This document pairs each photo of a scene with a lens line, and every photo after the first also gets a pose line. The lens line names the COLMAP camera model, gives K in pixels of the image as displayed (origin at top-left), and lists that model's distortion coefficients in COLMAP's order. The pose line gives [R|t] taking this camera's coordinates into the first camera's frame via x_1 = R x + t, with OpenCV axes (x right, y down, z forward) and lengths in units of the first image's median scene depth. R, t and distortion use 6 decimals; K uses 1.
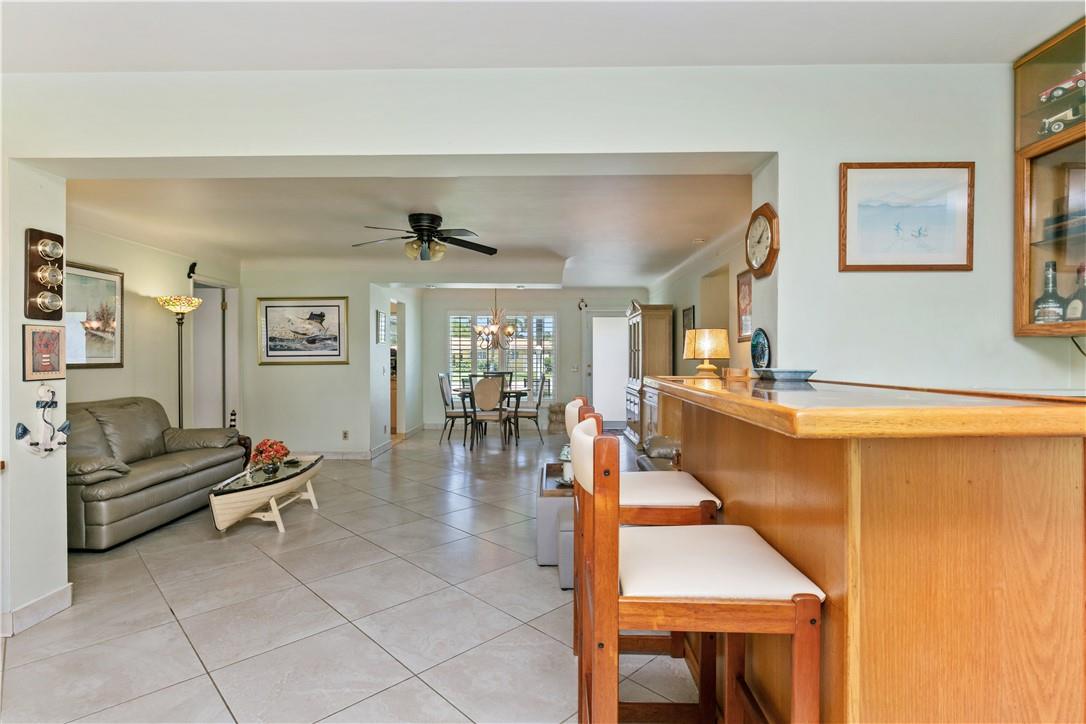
lens RADIAL K [[537.5, 0, 543.0], [0, 537.5, 362.0], [0, 0, 1]] dist [0.001523, 0.000608]
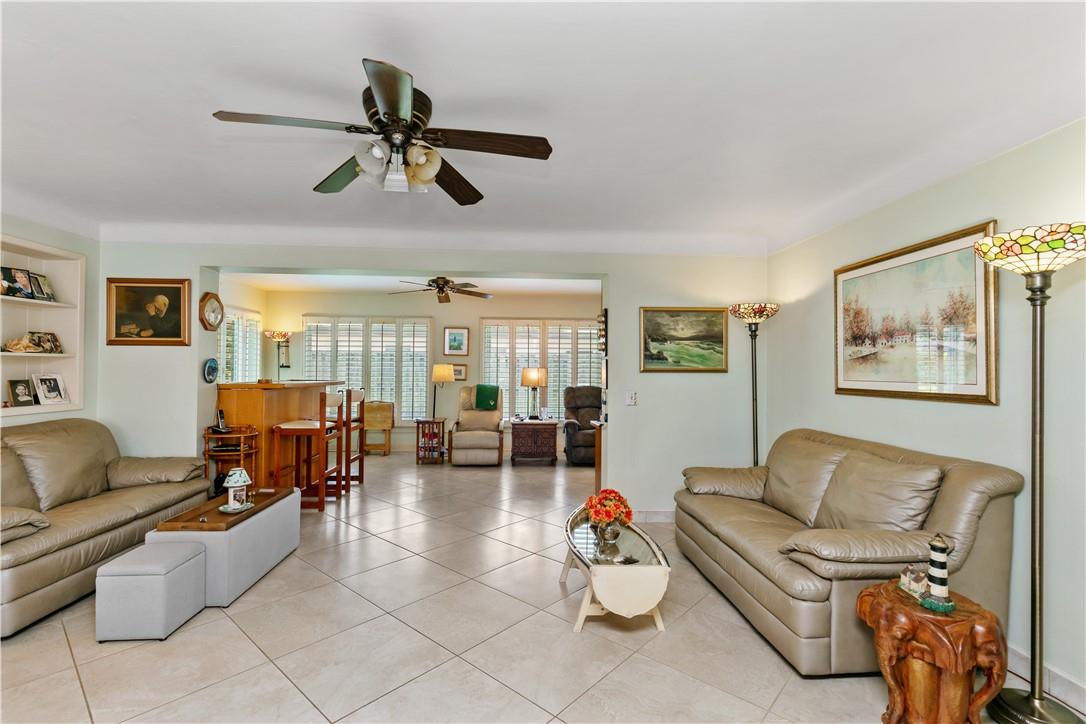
lens RADIAL K [[490.4, 0, 539.2], [0, 490.4, 363.1], [0, 0, 1]] dist [0.004852, -0.000775]
pose [[-0.998303, -0.008490, -0.057615, -0.211520], [-0.008420, 0.999964, -0.001442, -0.016712], [0.057625, -0.000955, -0.998338, 0.962014]]
